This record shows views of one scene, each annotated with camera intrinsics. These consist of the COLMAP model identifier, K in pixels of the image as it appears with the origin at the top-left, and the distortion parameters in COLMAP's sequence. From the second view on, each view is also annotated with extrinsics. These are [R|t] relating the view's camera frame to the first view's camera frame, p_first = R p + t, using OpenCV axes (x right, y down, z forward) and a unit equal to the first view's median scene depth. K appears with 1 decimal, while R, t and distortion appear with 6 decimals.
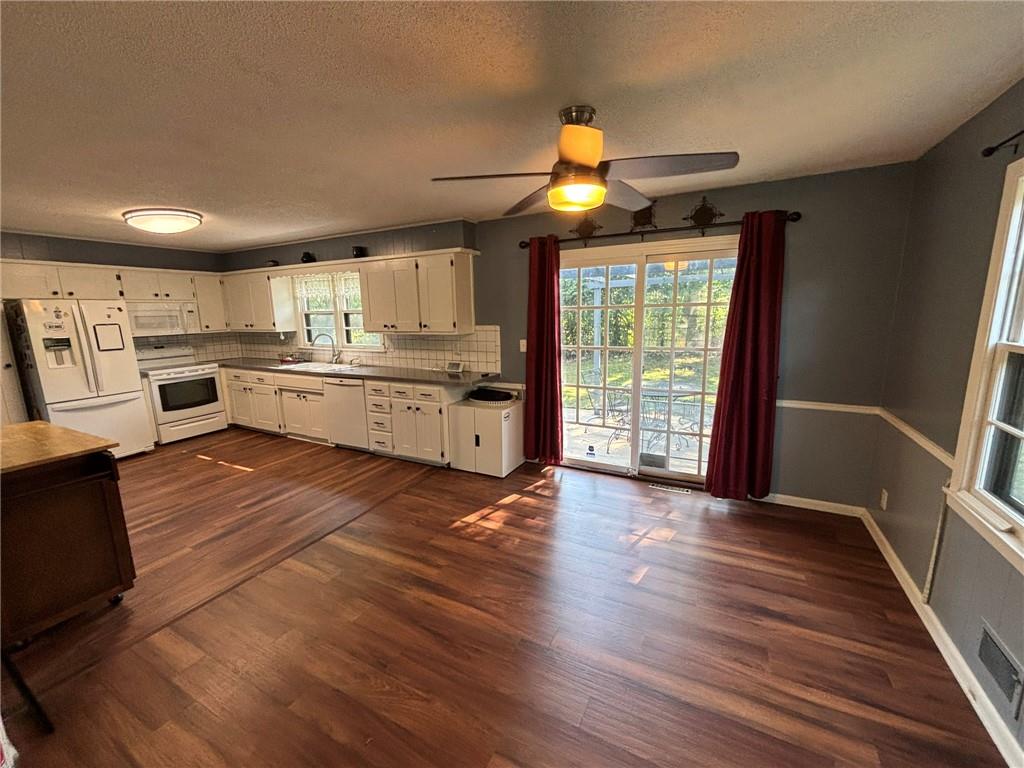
lens RADIAL K [[416.3, 0, 511.2], [0, 416.3, 383.6], [0, 0, 1]] dist [0.000165, 0.000857]
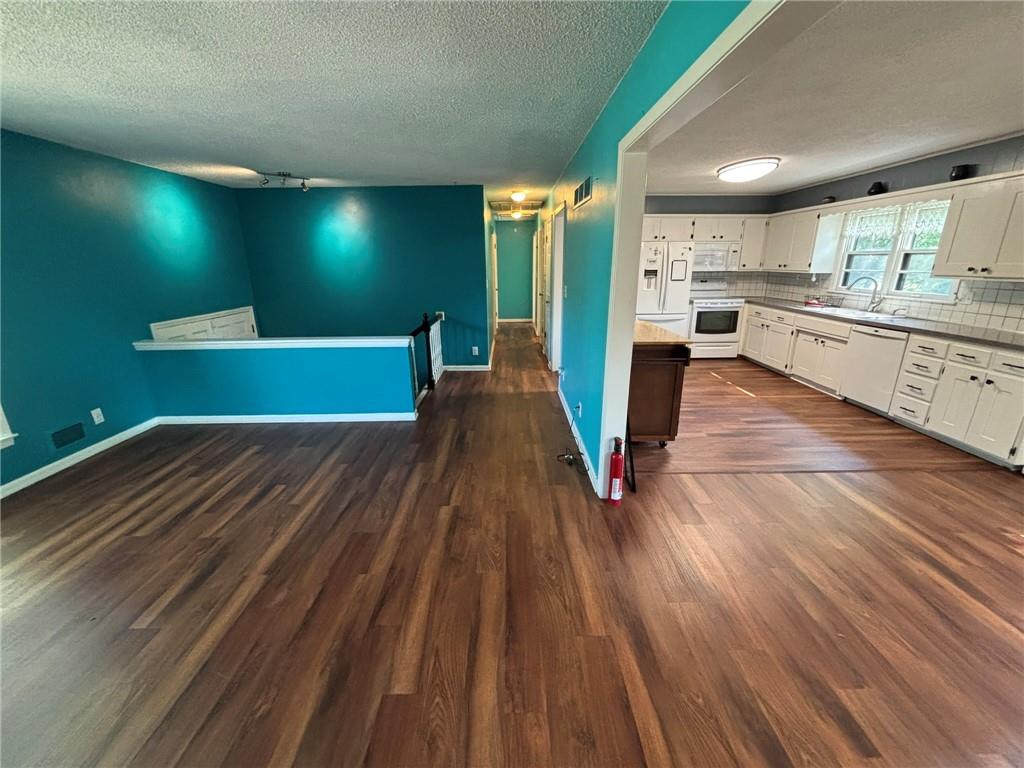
lens RADIAL K [[416.3, 0, 514.1], [0, 416.3, 383.8], [0, 0, 1]] dist [0.000165, 0.000857]
pose [[0.478198, 0.267231, -0.836609, -0.002573], [-0.161227, 0.963106, 0.215481, 0.036283], [0.863327, 0.031841, 0.503640, -0.116453]]
